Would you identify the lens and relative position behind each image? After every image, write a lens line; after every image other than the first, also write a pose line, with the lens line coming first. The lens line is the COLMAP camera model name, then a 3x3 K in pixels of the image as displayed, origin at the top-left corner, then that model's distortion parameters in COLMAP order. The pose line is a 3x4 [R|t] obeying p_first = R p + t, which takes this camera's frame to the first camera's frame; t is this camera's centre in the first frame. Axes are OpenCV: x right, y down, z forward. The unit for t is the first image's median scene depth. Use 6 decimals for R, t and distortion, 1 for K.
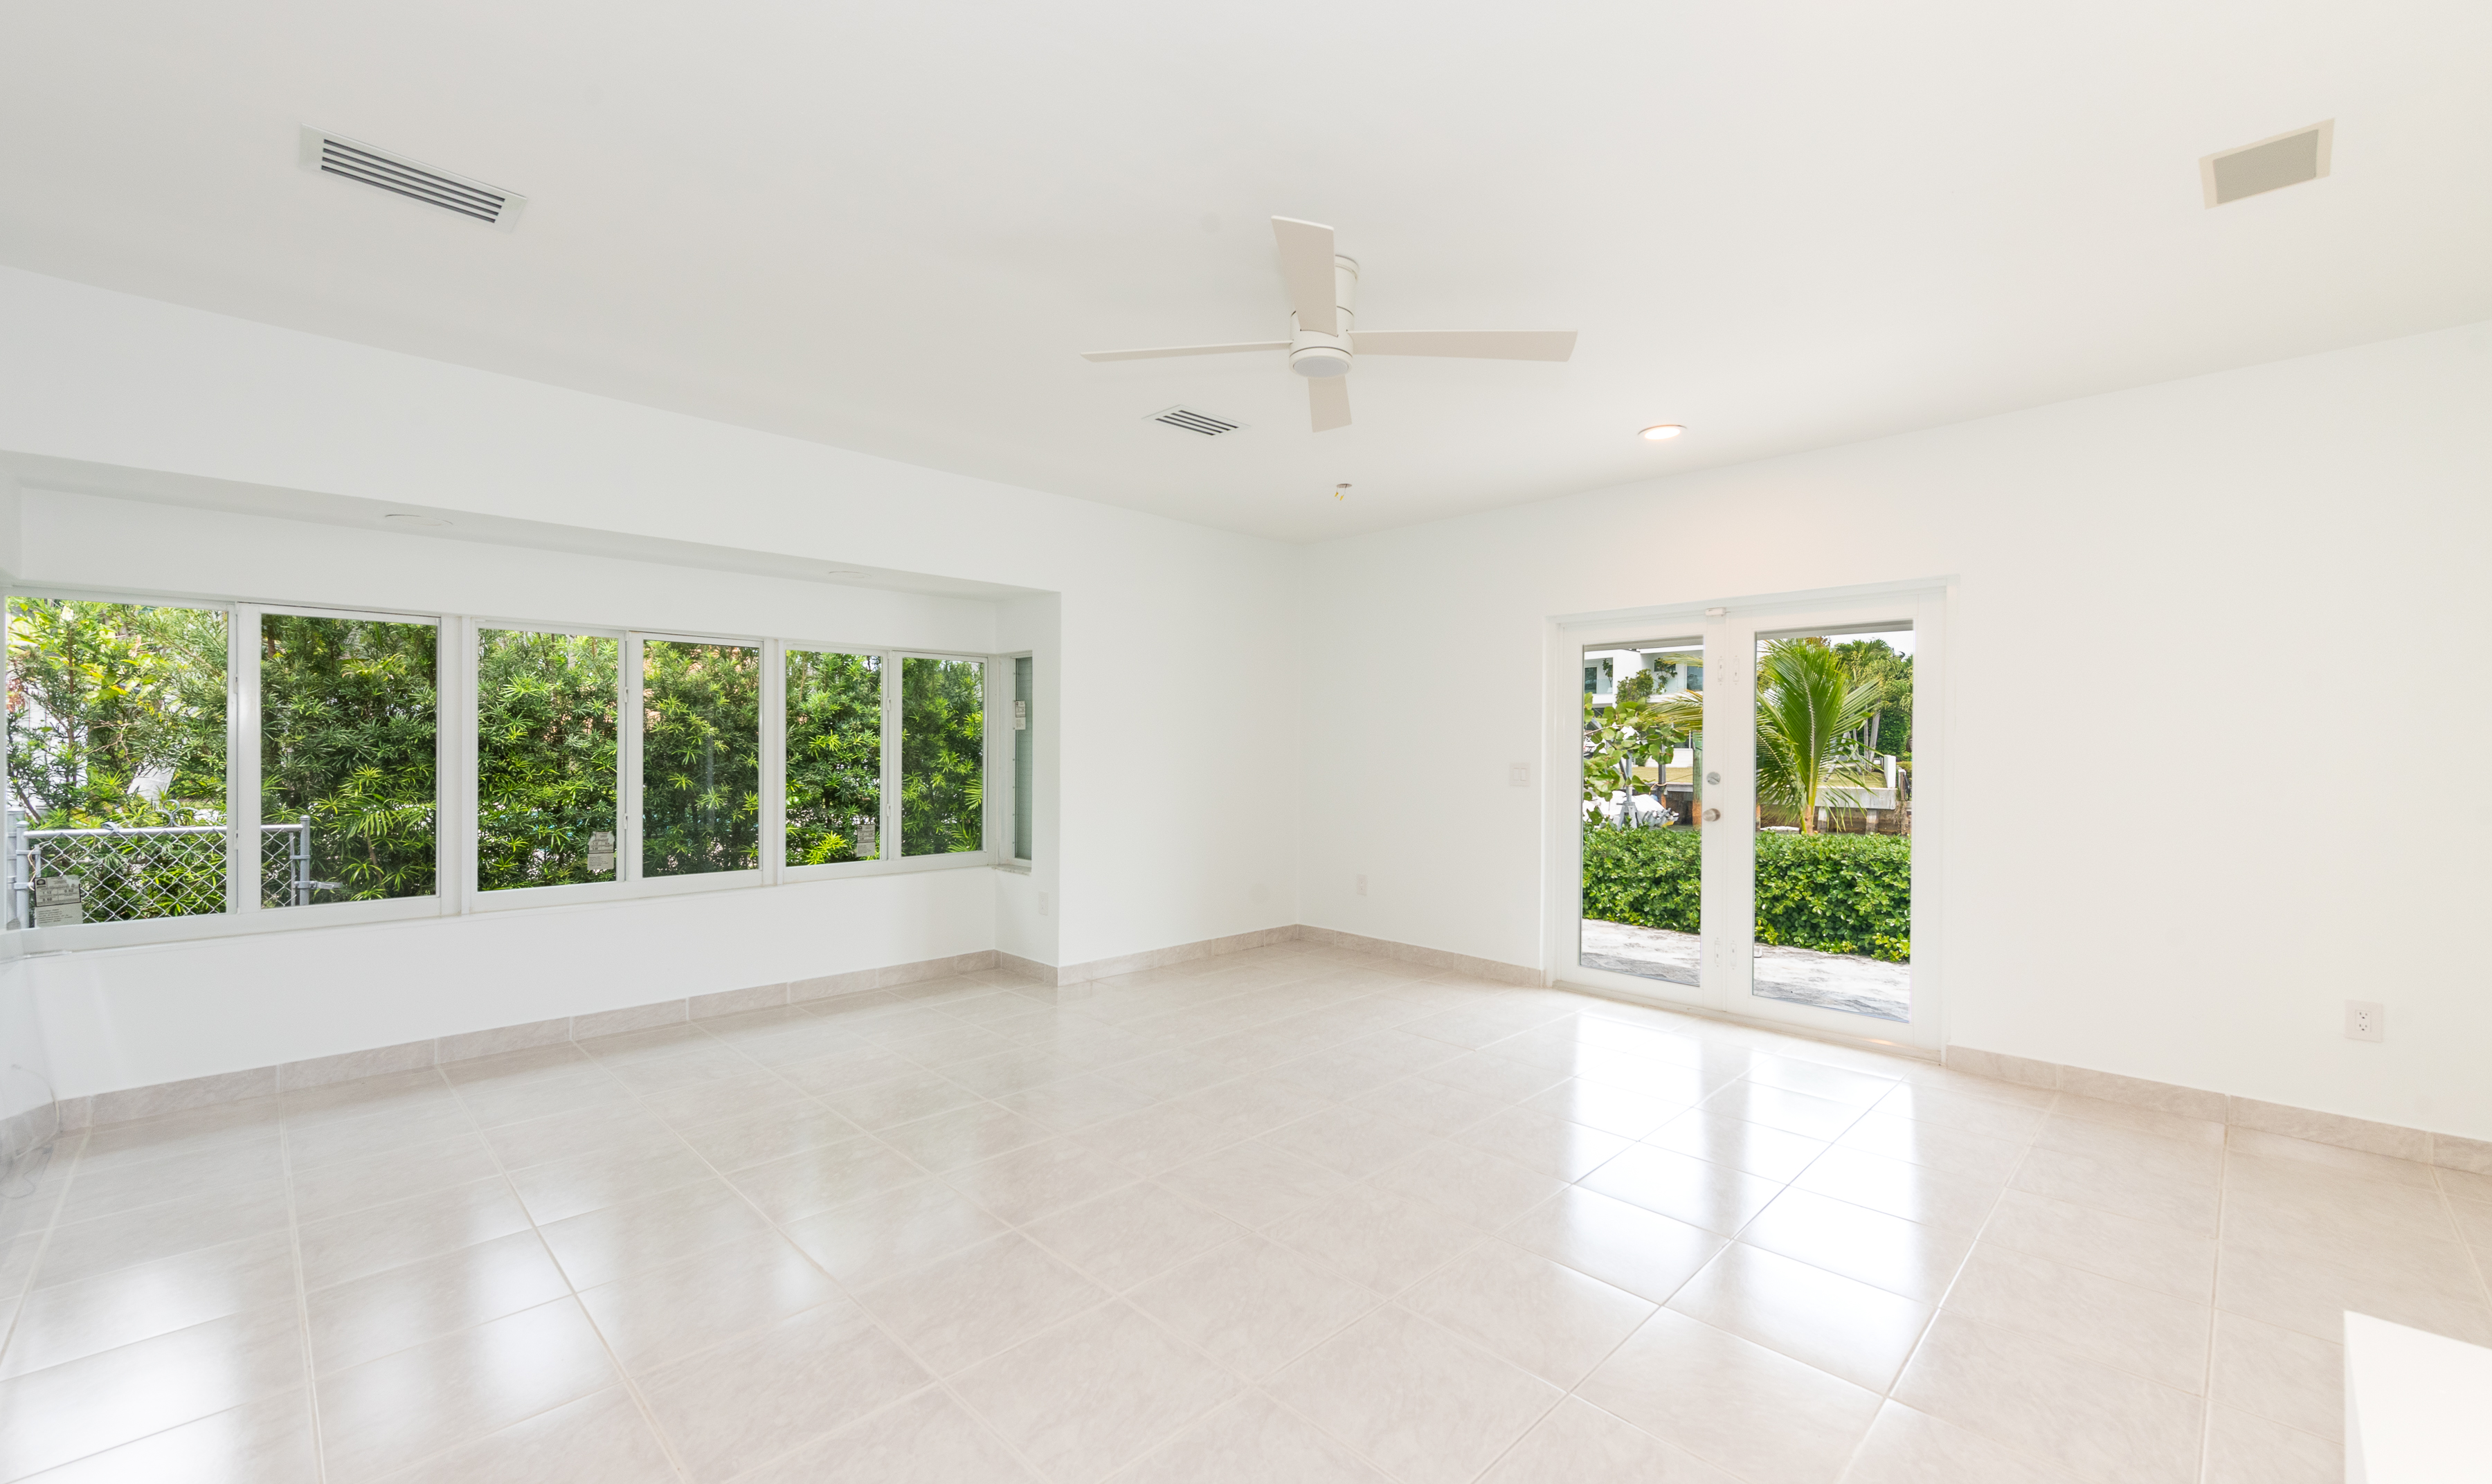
lens RADIAL K [[983.7, 0, 1259.1], [0, 983.7, 749.9], [0, 0, 1]] dist [0.010055, -0.000670]
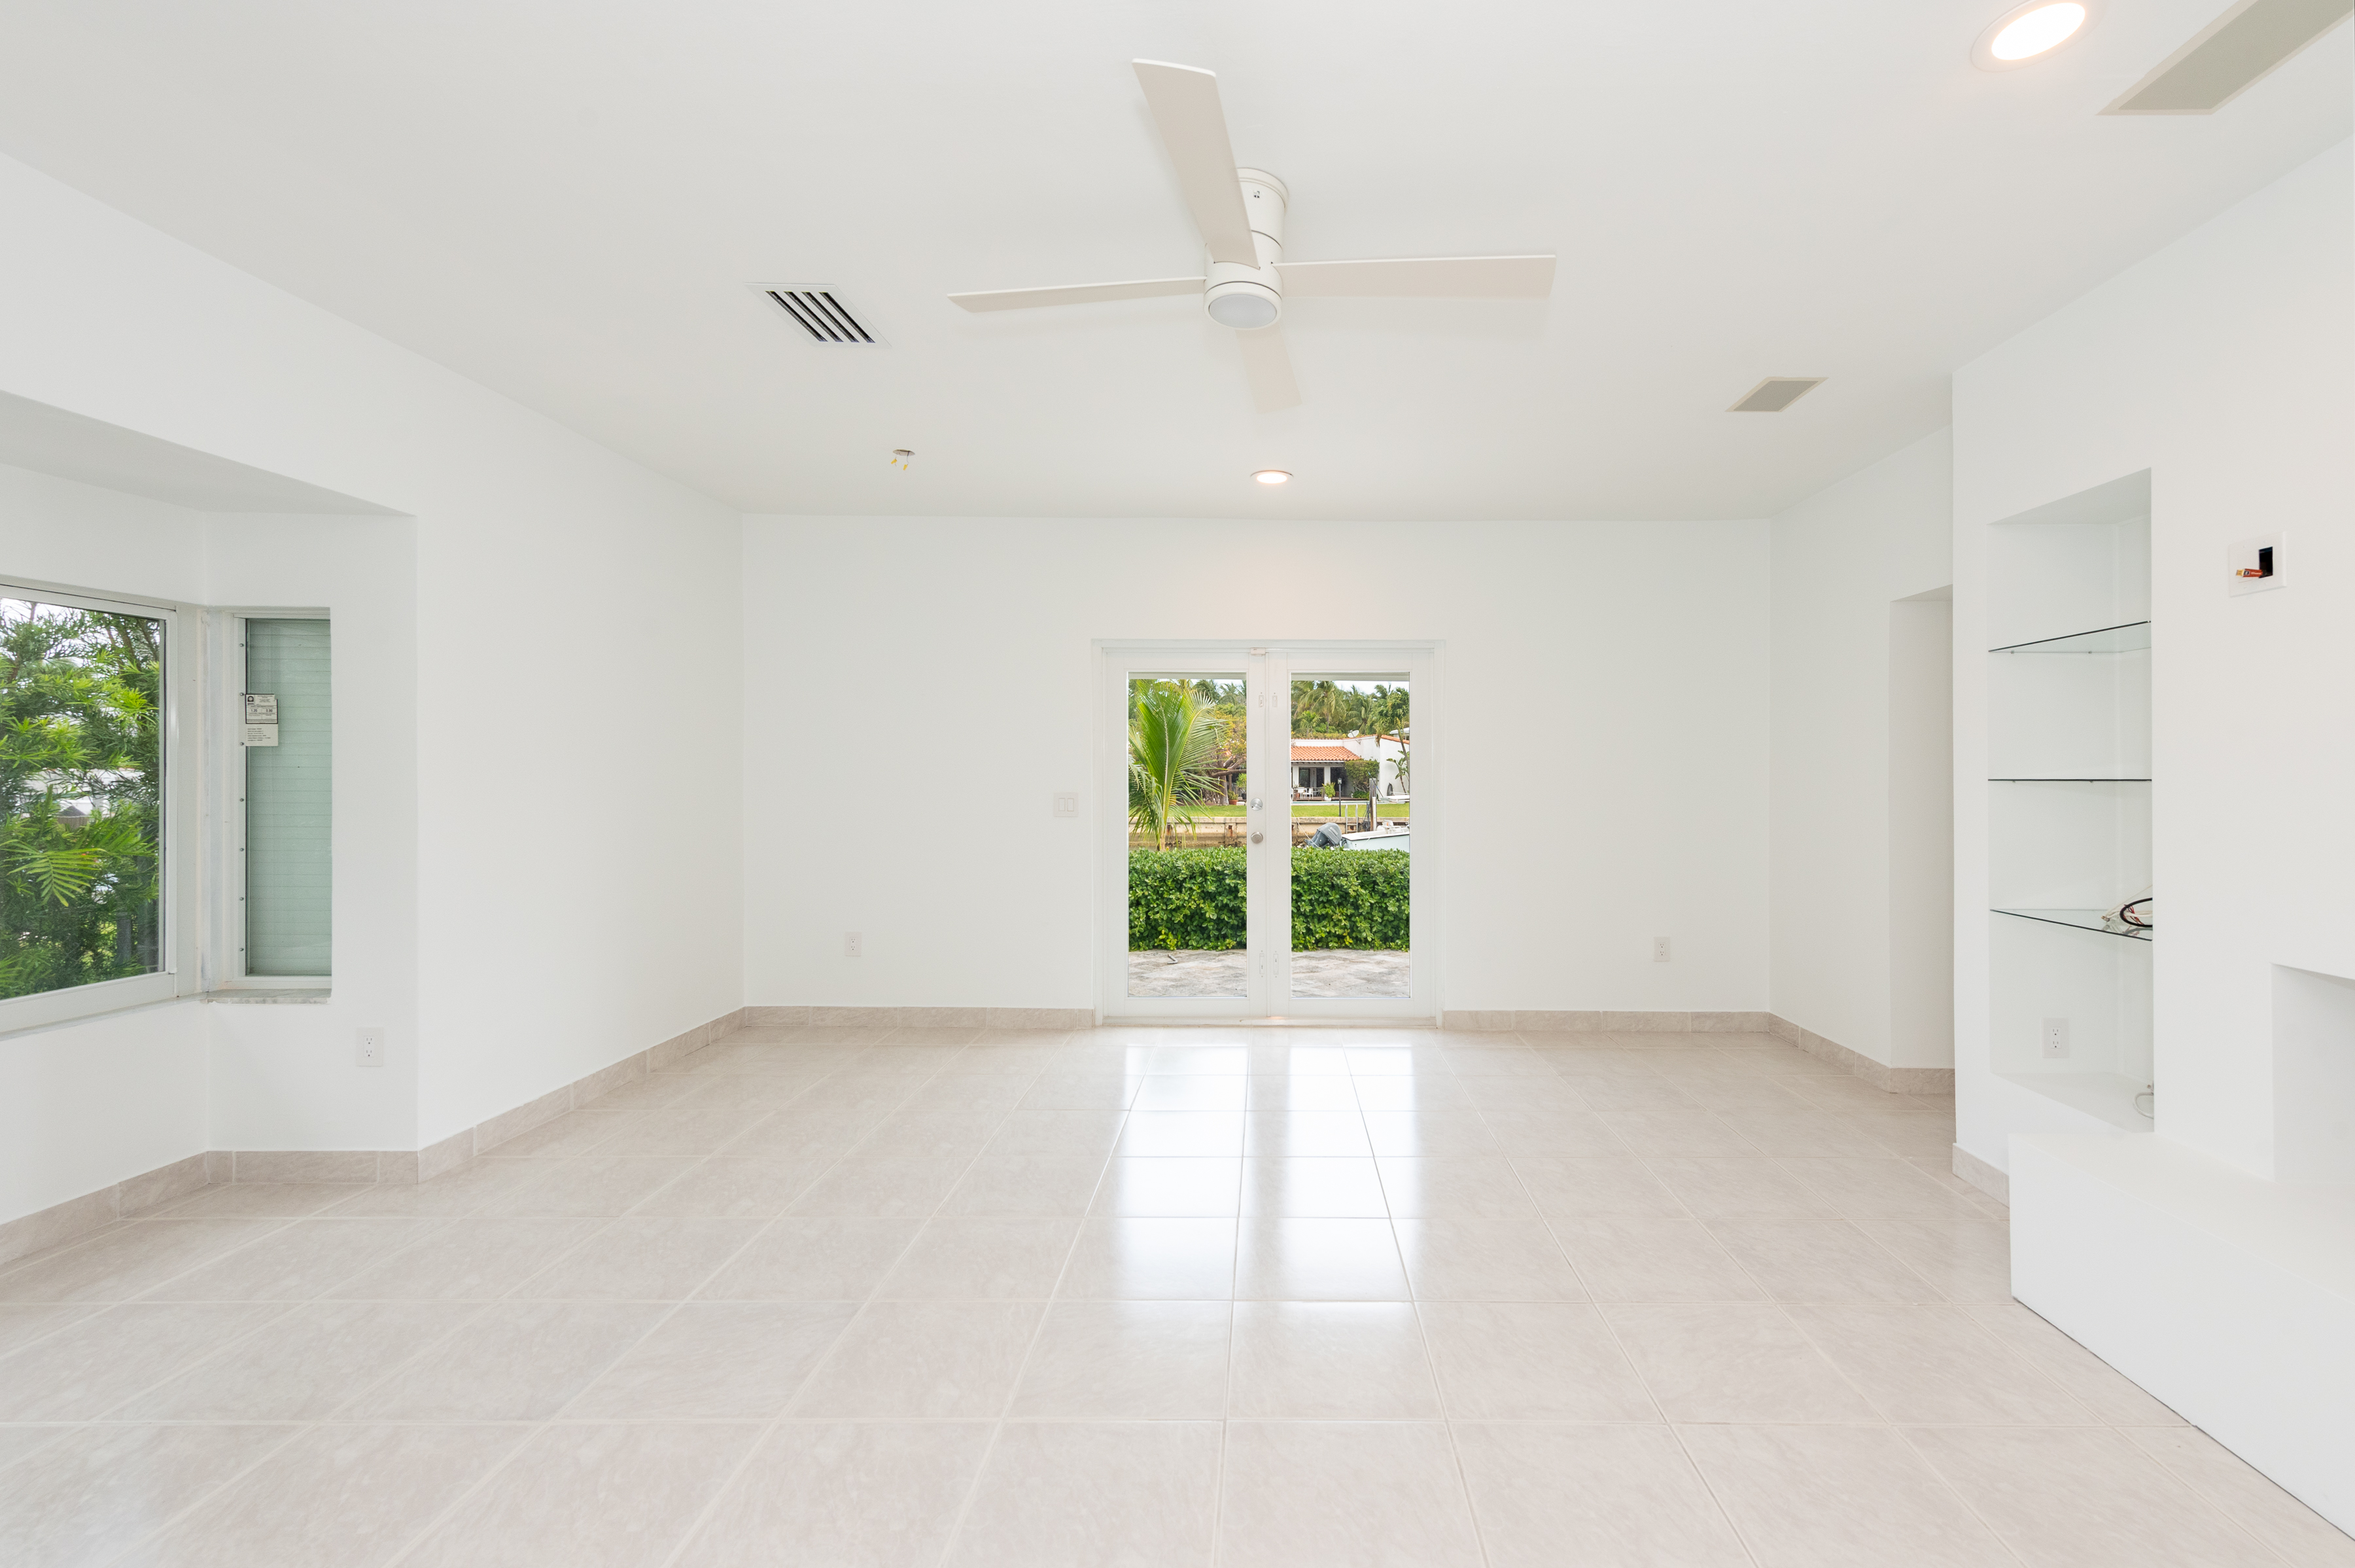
lens RADIAL K [[944.6, 0, 1163.6], [0, 944.6, 791.4], [0, 0, 1]] dist [-0.005710, 0.000503]
pose [[0.697745, -0.014305, 0.716203, -0.282779], [0.000030, 0.999801, 0.019940, -0.006144], [-0.716346, -0.013891, 0.697607, 0.277284]]
